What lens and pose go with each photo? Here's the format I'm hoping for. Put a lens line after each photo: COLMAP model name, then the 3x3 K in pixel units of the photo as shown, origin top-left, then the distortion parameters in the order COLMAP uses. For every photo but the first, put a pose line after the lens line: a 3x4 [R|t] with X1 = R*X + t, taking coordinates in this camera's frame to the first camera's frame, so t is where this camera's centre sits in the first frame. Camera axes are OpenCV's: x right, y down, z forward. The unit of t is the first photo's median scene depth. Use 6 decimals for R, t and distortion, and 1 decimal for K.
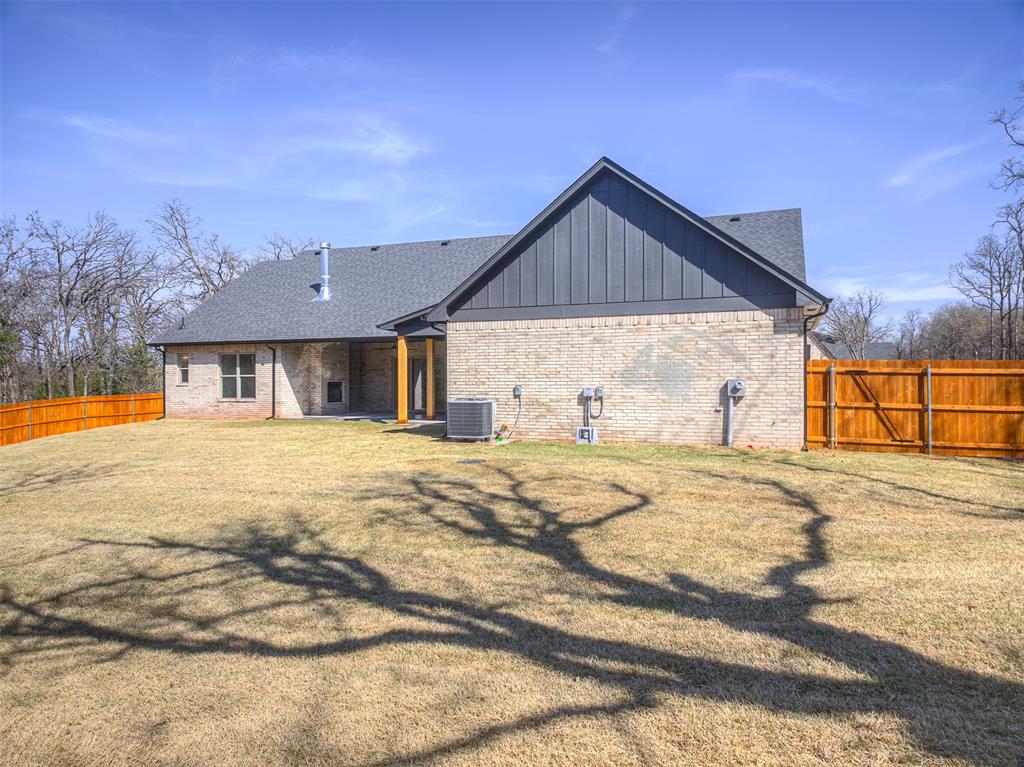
lens RADIAL K [[694.7, 0, 511.7], [0, 694.7, 383.6], [0, 0, 1]] dist [0.010828, -0.010954]
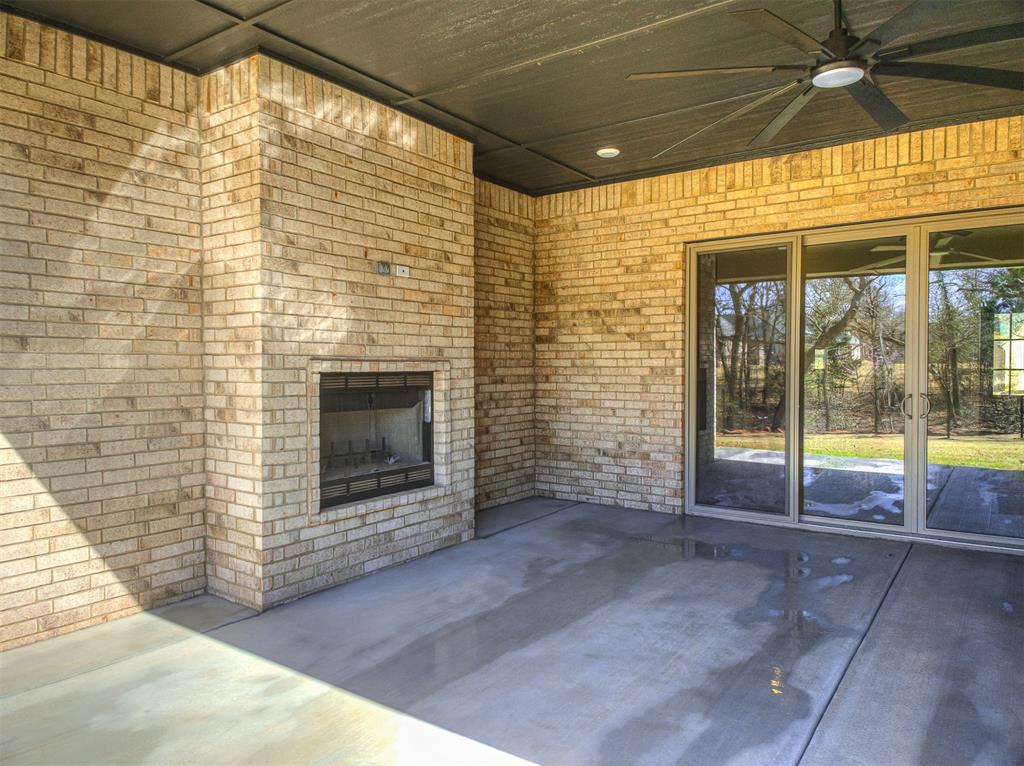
lens RADIAL K [[694.7, 0, 511.0], [0, 694.7, 394.0], [0, 0, 1]] dist [0.010828, -0.010954]
pose [[0.970554, 0.005377, -0.240823, -0.181476], [0.003296, 0.999361, 0.035595, -0.002789], [0.240861, -0.035340, 0.969916, 0.830652]]
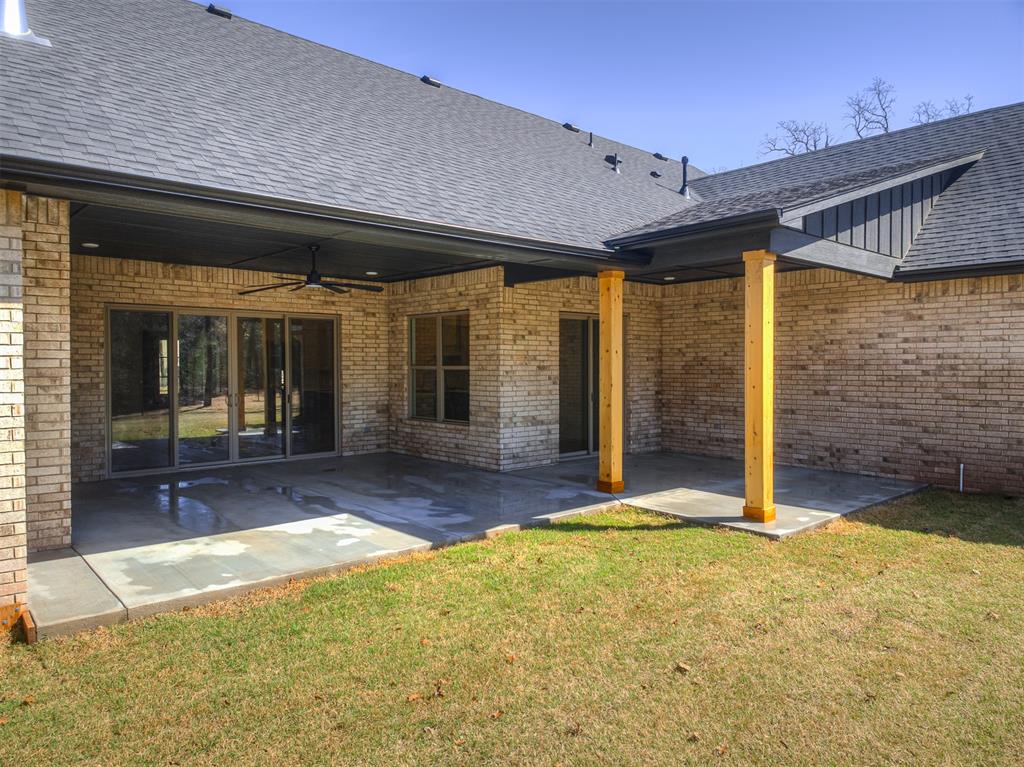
lens RADIAL K [[694.7, 0, 511.6], [0, 694.7, 381.0], [0, 0, 1]] dist [0.010828, -0.010954]
pose [[0.451797, -0.022624, 0.891834, -0.393763], [0.001648, 0.999698, 0.024525, -0.012328], [-0.892119, -0.009611, 0.451698, 0.728951]]
